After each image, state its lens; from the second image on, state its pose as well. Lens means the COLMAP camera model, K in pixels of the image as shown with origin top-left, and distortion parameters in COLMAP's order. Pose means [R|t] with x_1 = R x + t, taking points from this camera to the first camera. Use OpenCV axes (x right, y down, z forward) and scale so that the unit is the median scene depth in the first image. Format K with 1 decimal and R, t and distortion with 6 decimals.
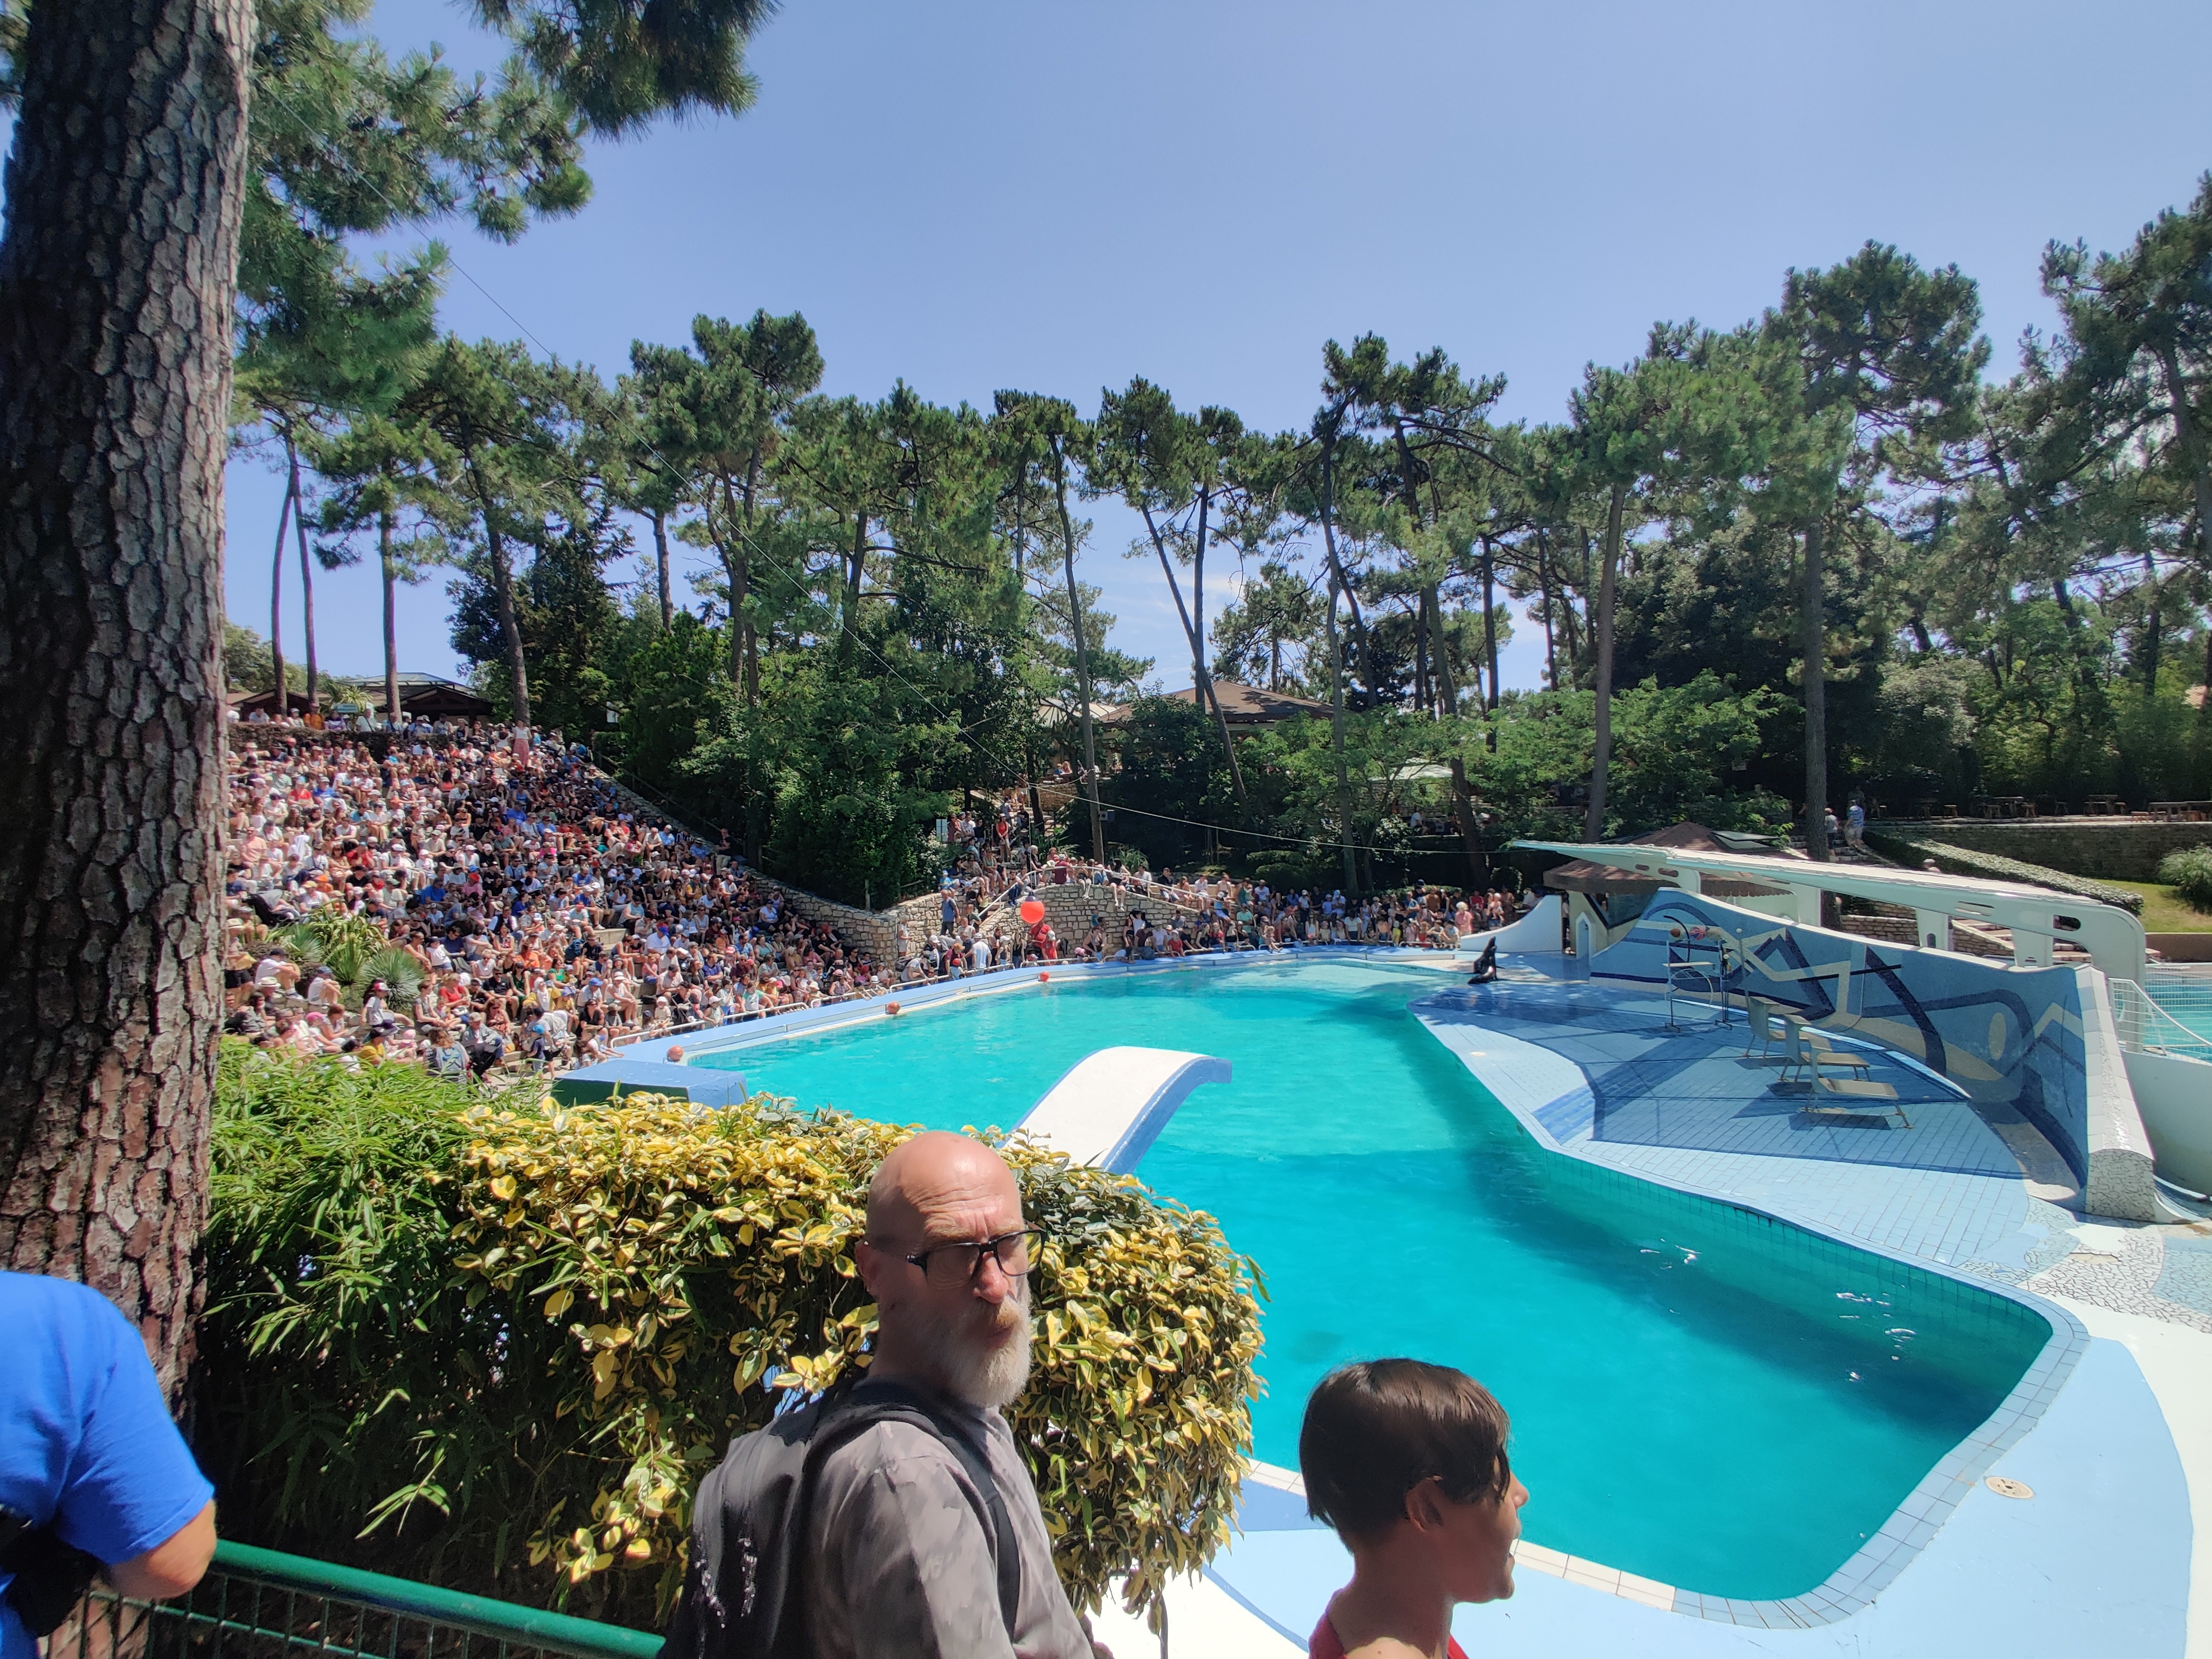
lens RADIAL K [[1097.7, 0, 1106.0], [0, 1097.7, 824.3], [0, 0, 1]] dist [-0.019817, 0.005786]
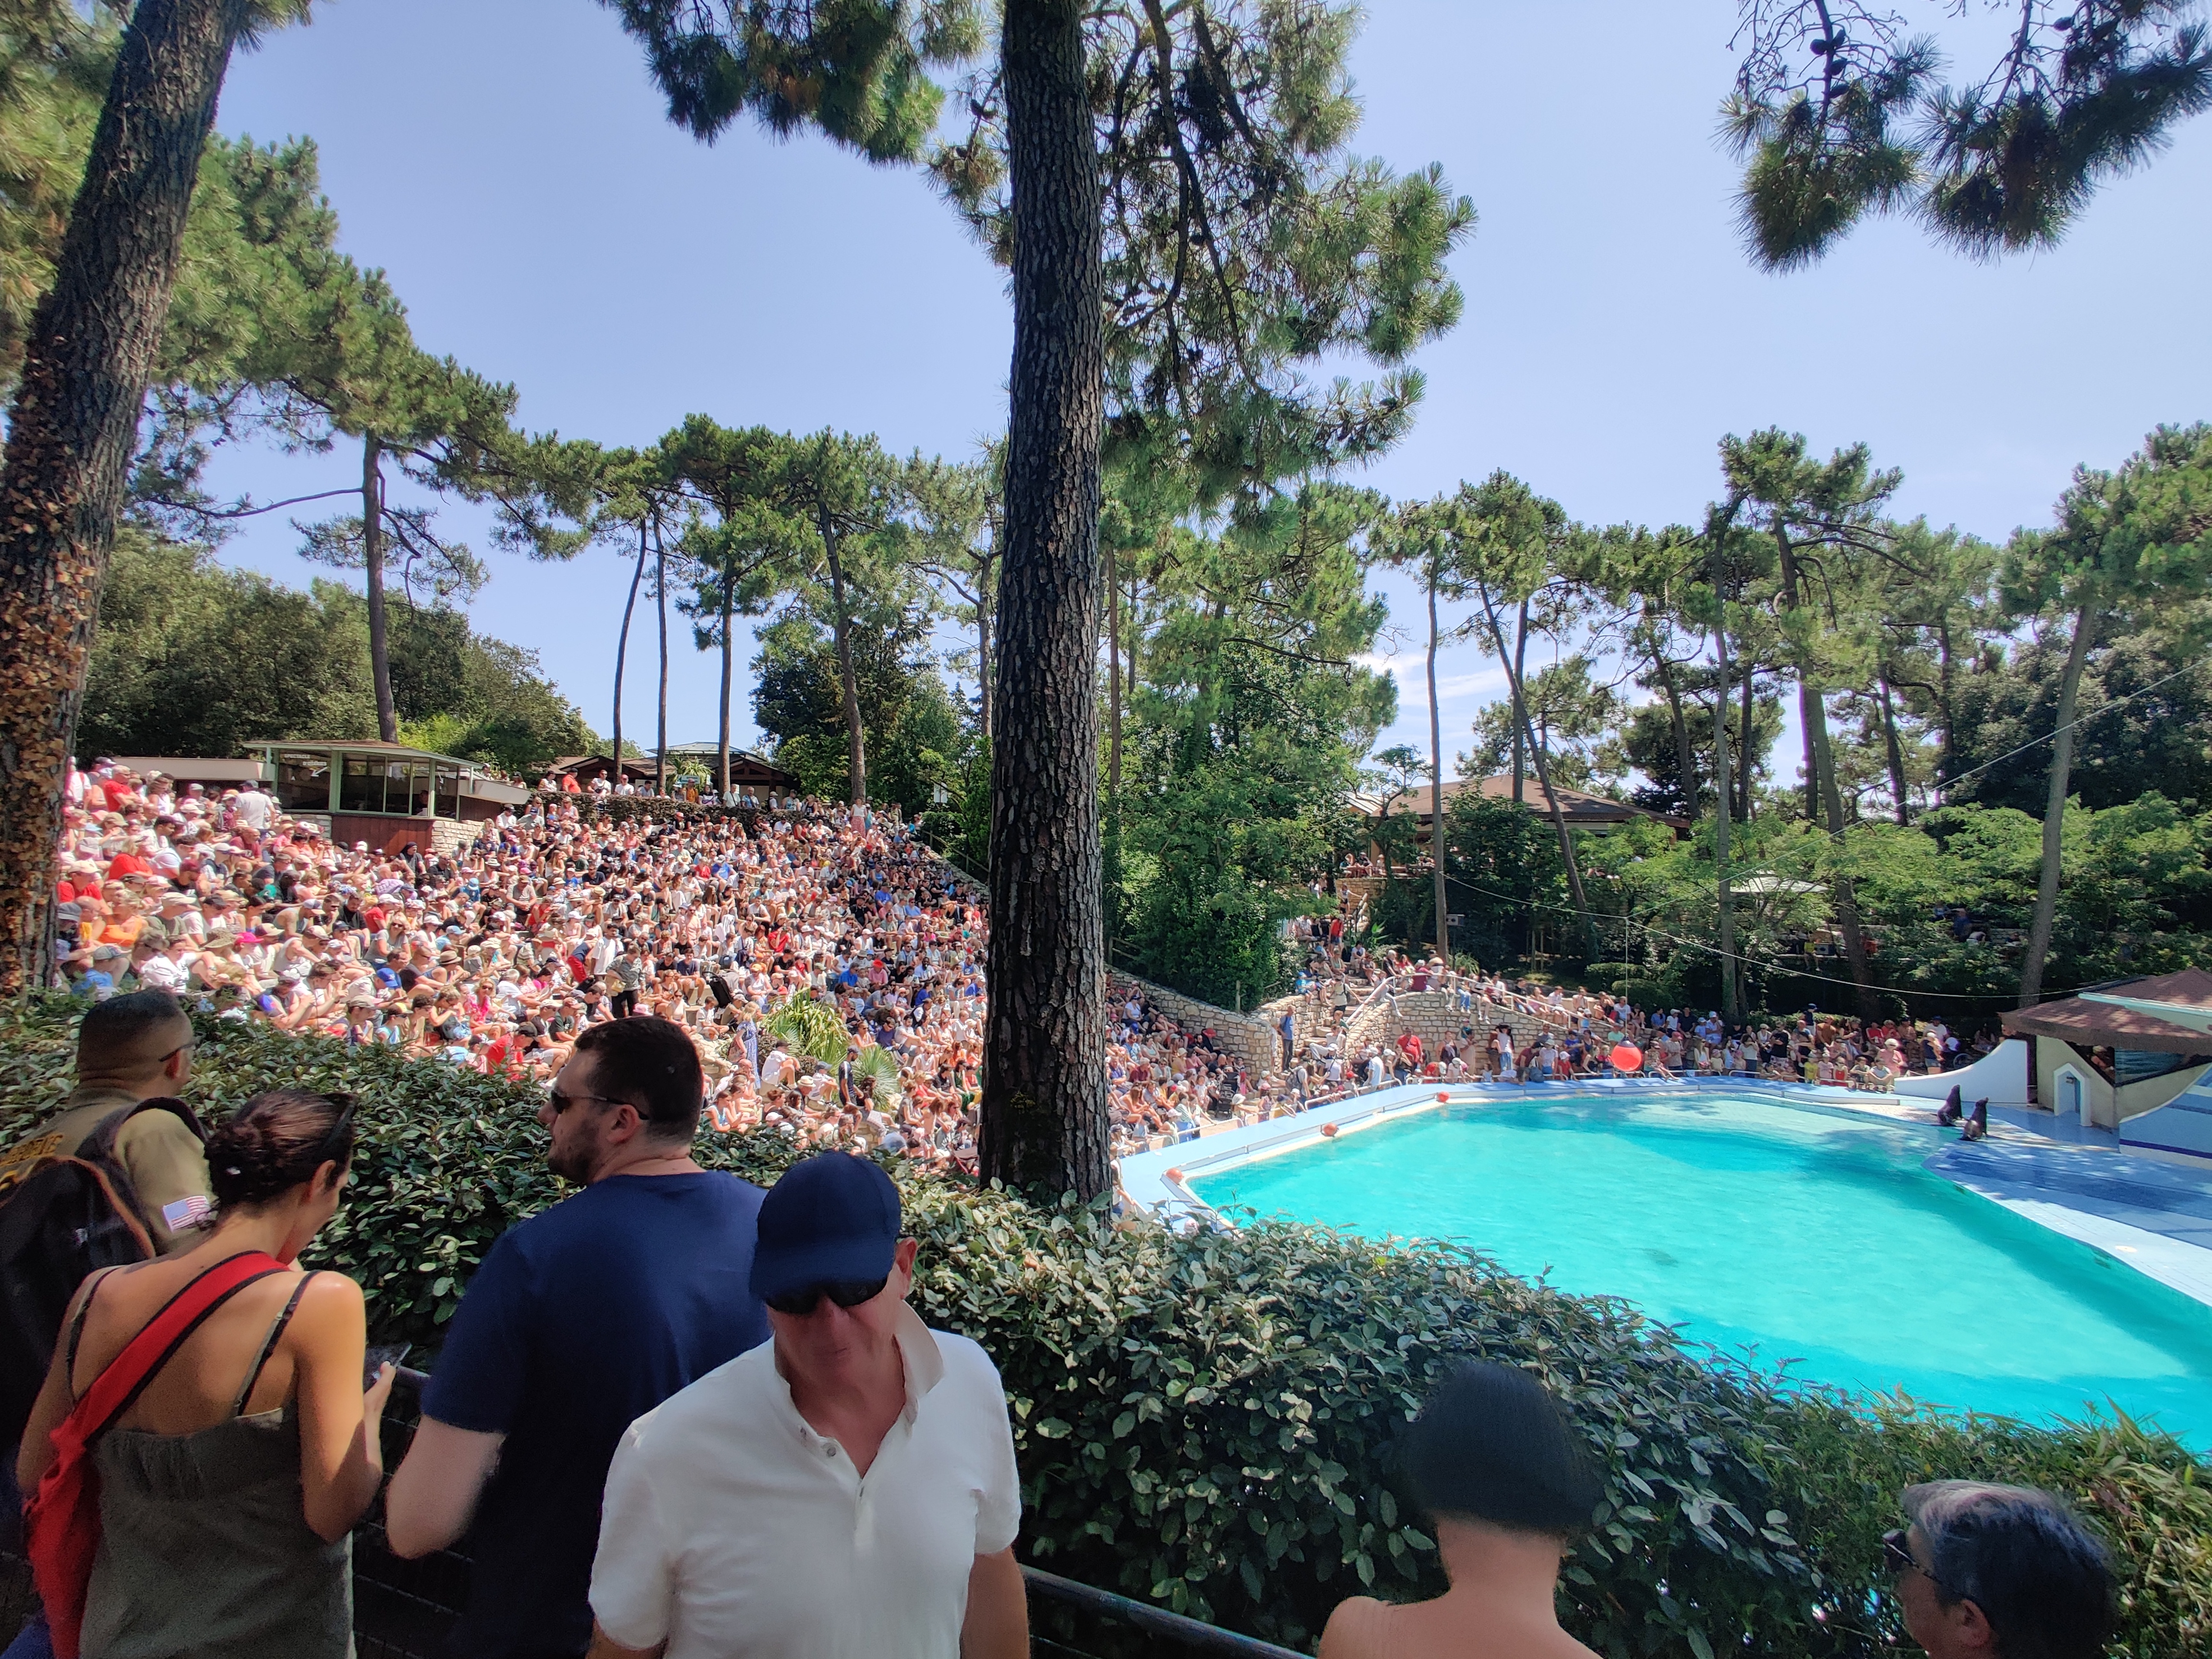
lens RADIAL K [[1097.7, 0, 1116.6], [0, 1097.7, 836.6], [0, 0, 1]] dist [-0.019817, 0.005786]
pose [[0.992315, 0.038607, -0.117560, -0.197766], [-0.044897, 0.997672, -0.051339, -0.020090], [0.115304, 0.056223, 0.991738, 0.015410]]
